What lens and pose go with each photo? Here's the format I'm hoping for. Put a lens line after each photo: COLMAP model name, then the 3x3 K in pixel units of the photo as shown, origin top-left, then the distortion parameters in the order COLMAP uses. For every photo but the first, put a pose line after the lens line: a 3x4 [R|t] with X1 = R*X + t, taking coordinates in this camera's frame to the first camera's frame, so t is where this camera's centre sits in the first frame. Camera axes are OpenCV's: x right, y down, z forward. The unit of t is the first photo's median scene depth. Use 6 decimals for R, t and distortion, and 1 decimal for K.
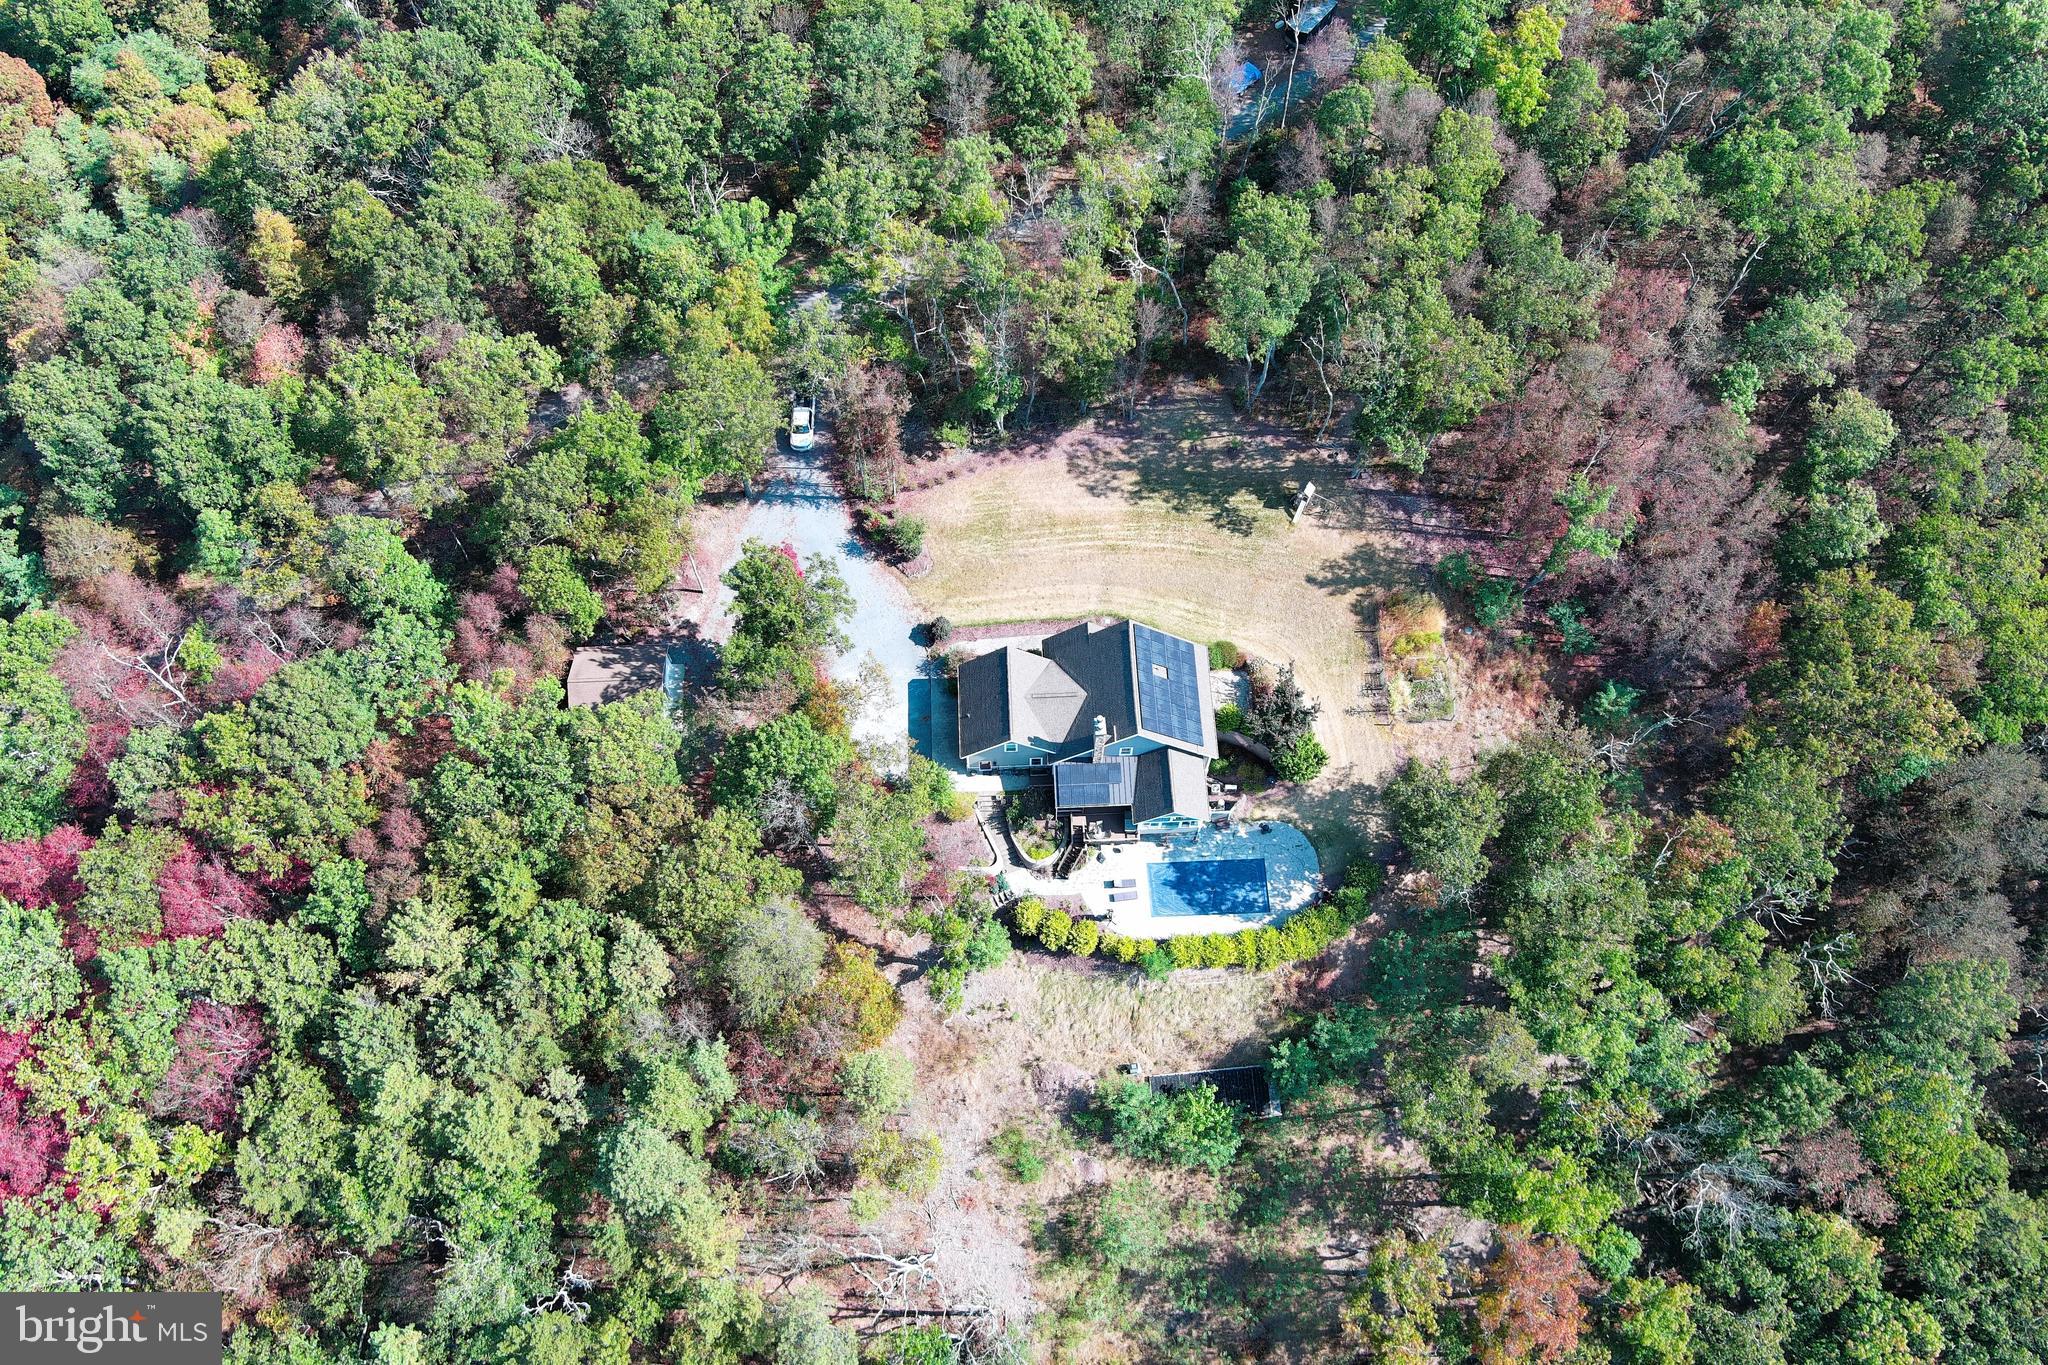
lens RADIAL K [[1585.2, 0, 1009.0], [0, 1585.2, 681.4], [0, 0, 1]] dist [0.025500, -0.021021]
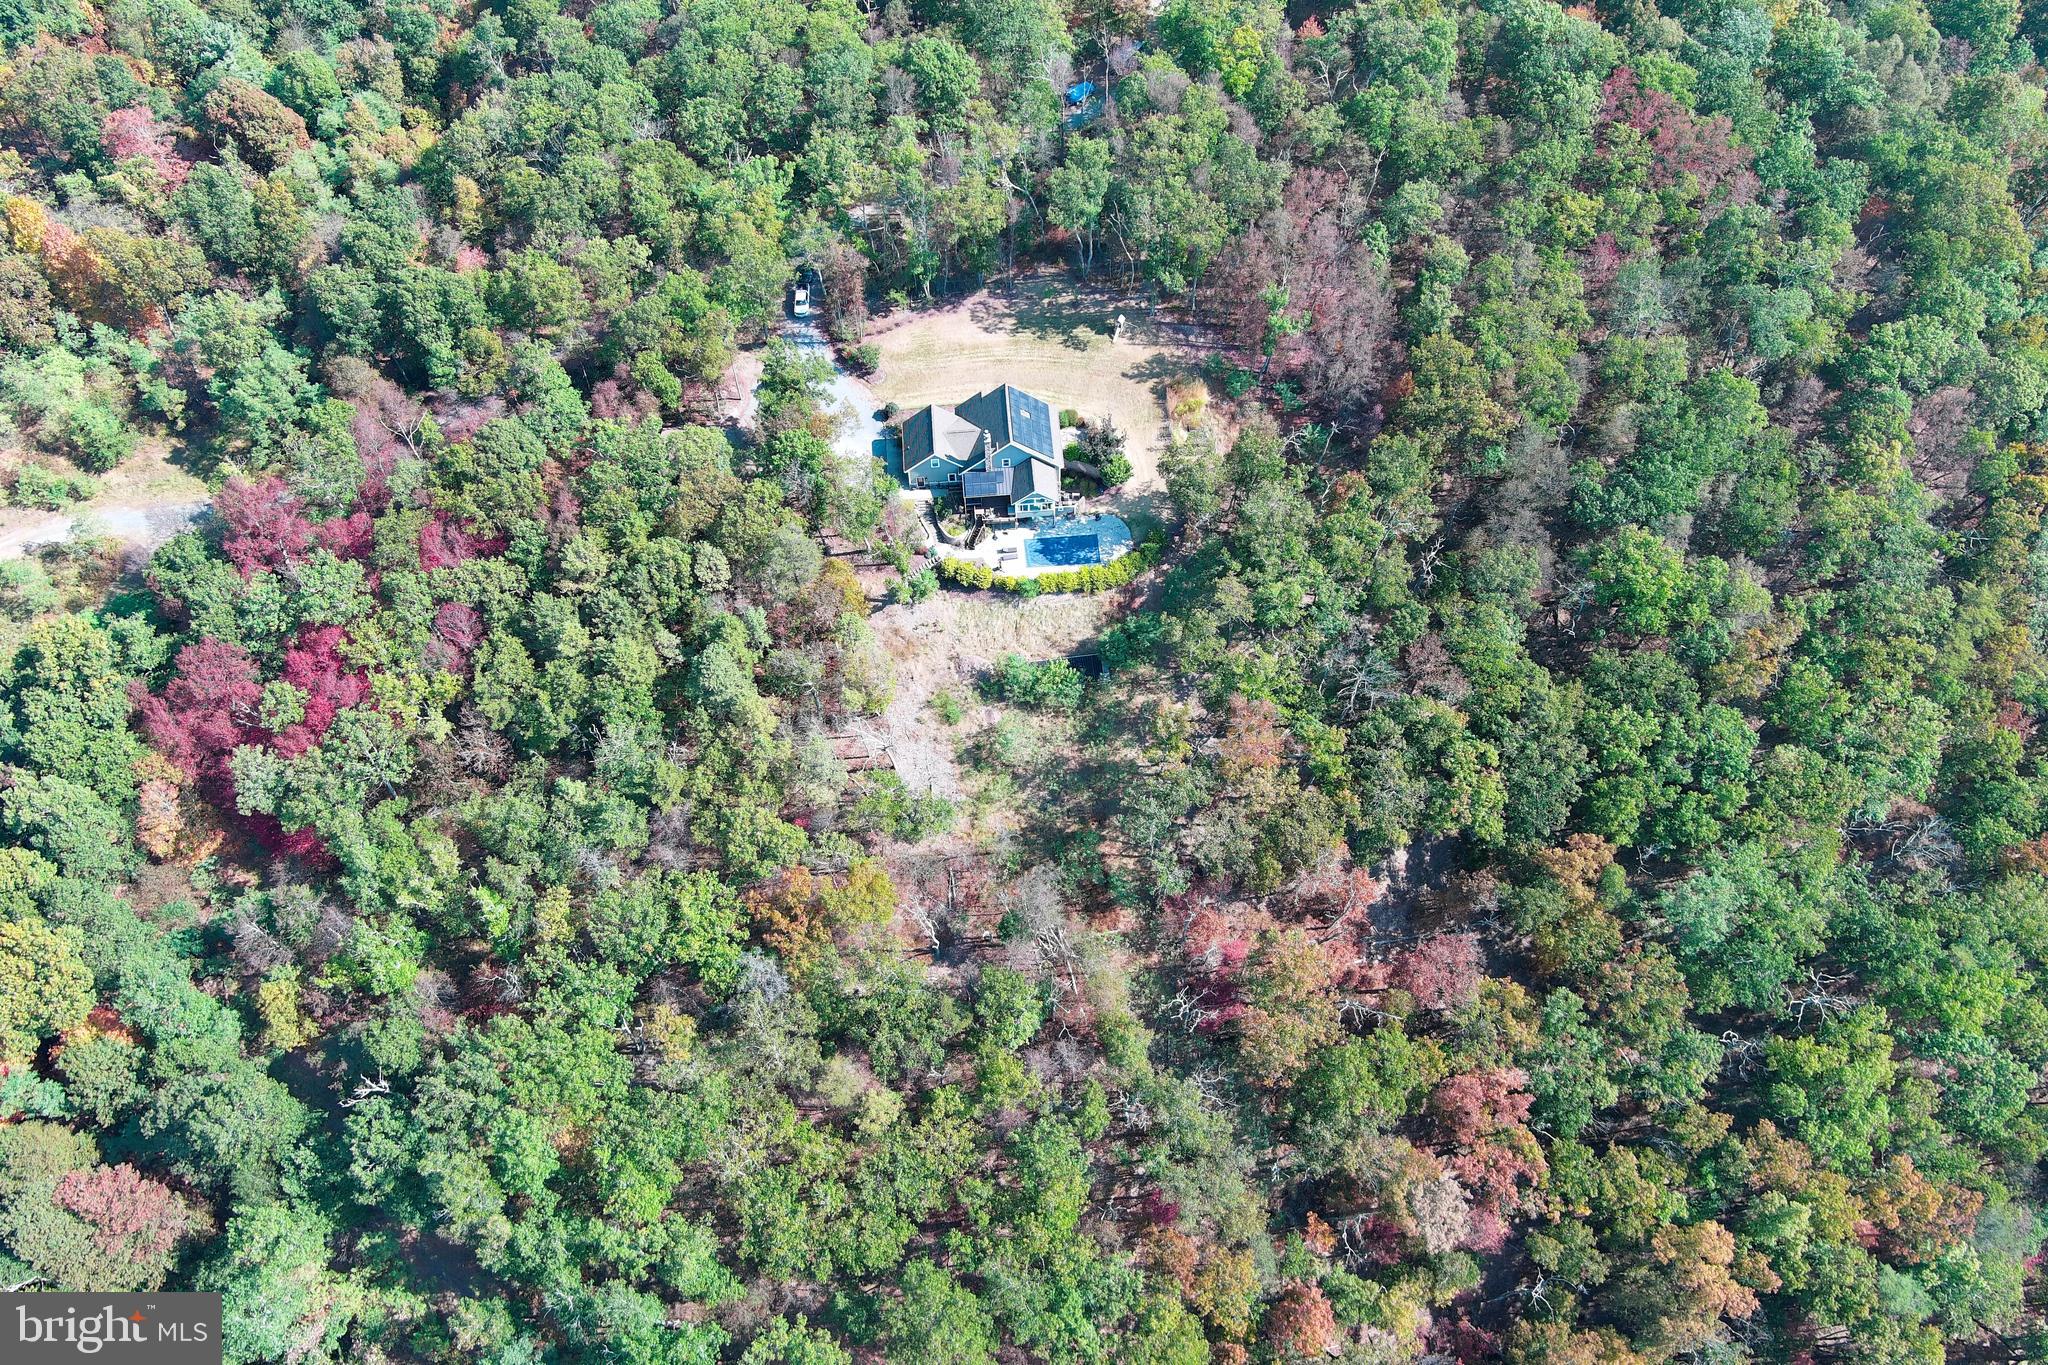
lens RADIAL K [[1585.2, 0, 1003.5], [0, 1585.2, 694.2], [0, 0, 1]] dist [0.025500, -0.021021]
pose [[0.999452, -0.033008, 0.002612, 0.056865], [0.033098, 0.993699, -0.107082, 0.436344], [0.000939, 0.107109, 0.994247, -0.564789]]
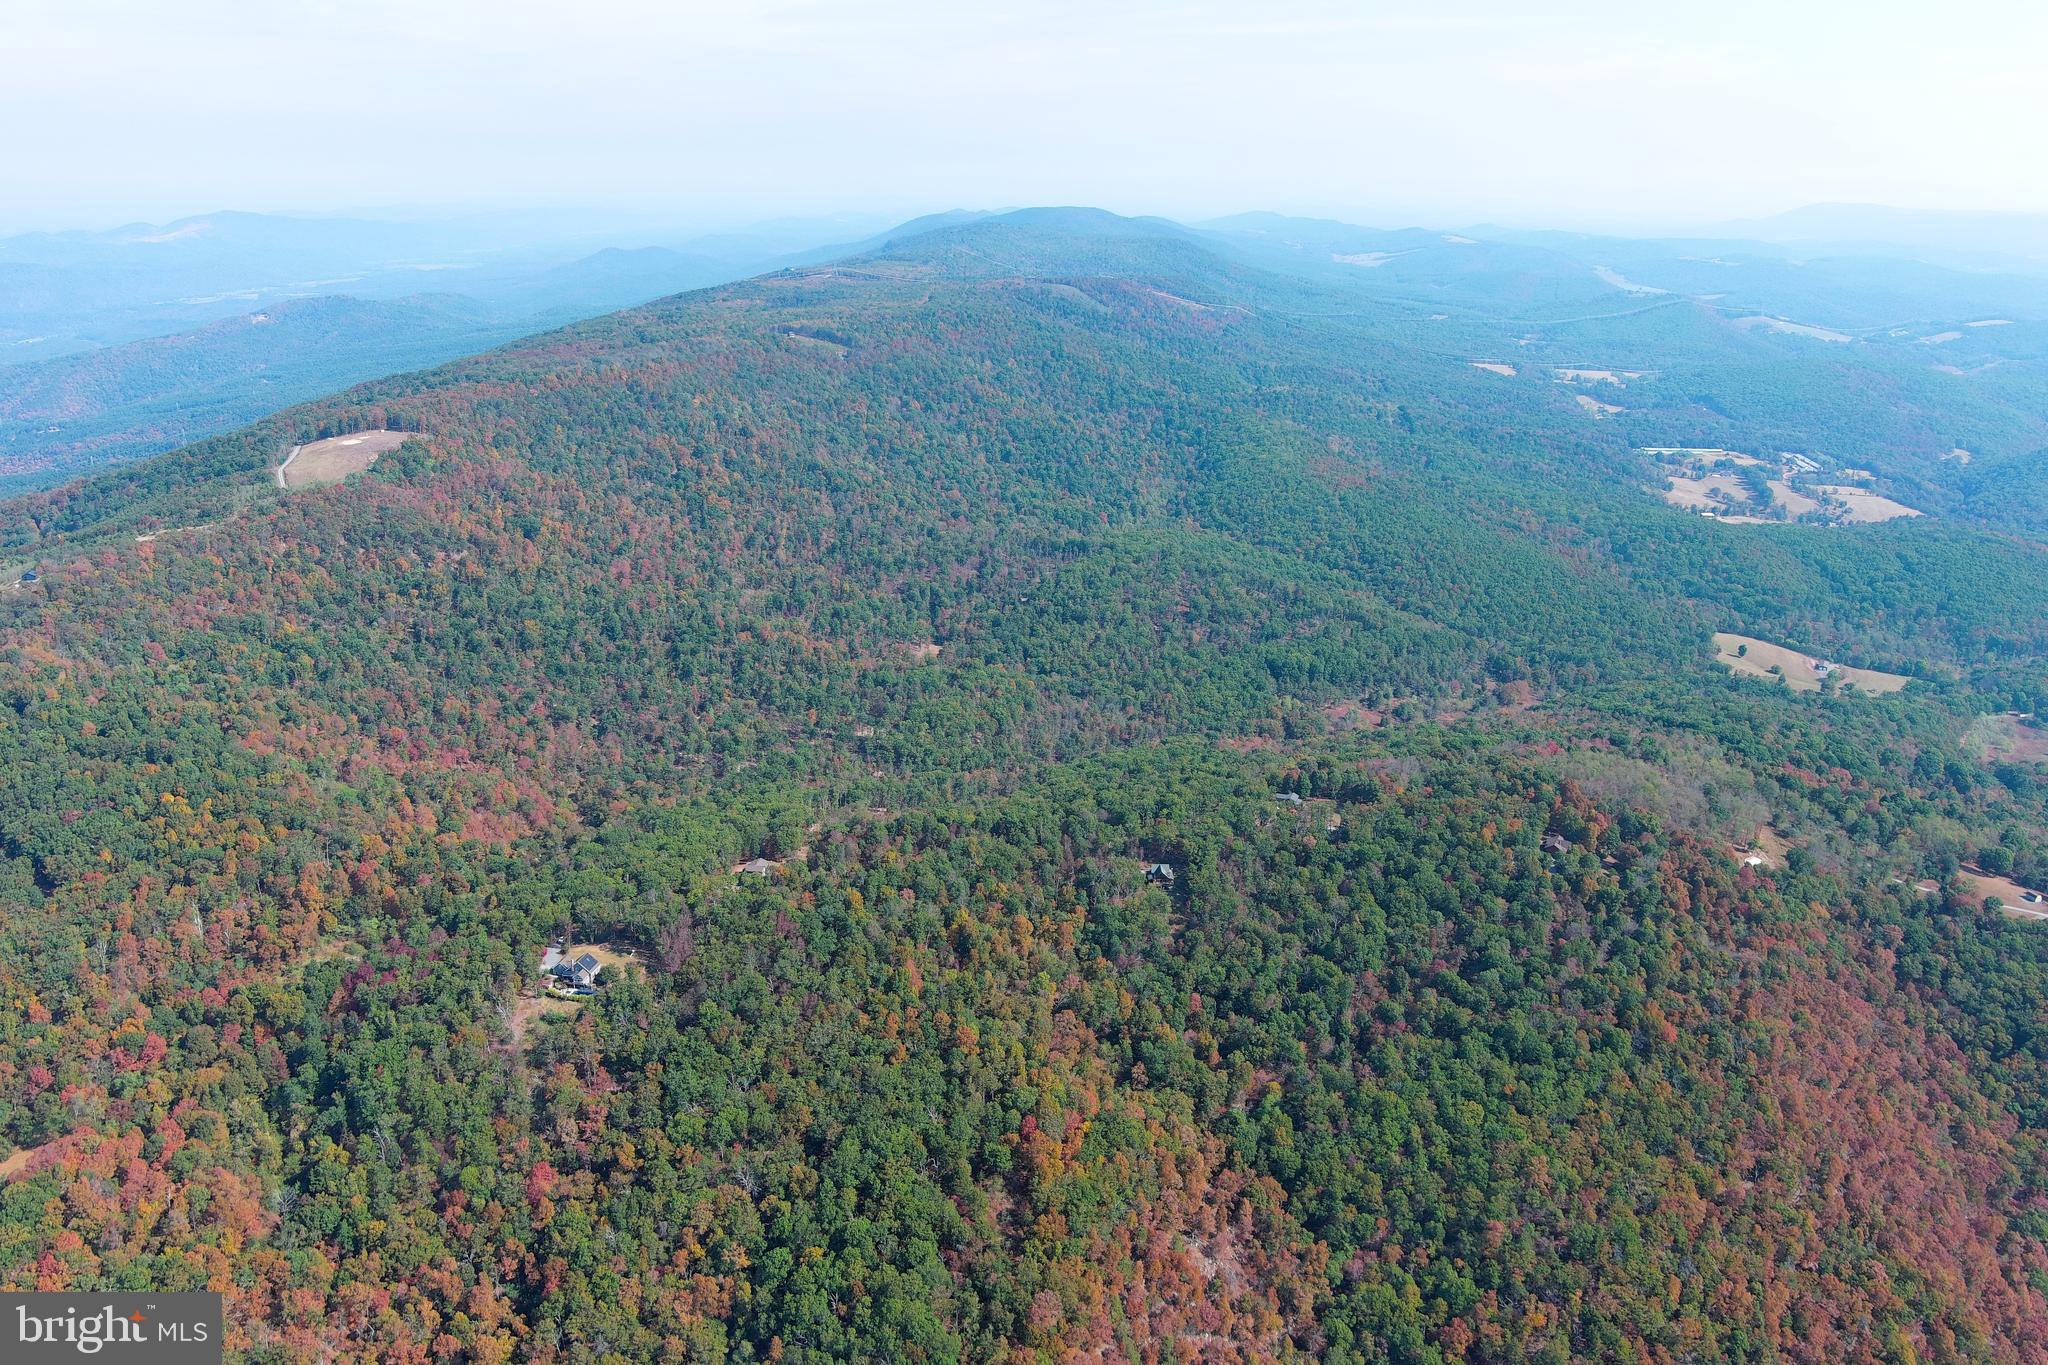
lens RADIAL K [[1585.2, 0, 1018.7], [0, 1585.2, 682.1], [0, 0, 1]] dist [0.025500, -0.021021]
pose [[0.966774, 0.082004, -0.242122, 2.946359], [-0.234020, 0.665058, -0.709177, 3.080676], [0.102870, 0.742275, 0.662152, -3.490939]]
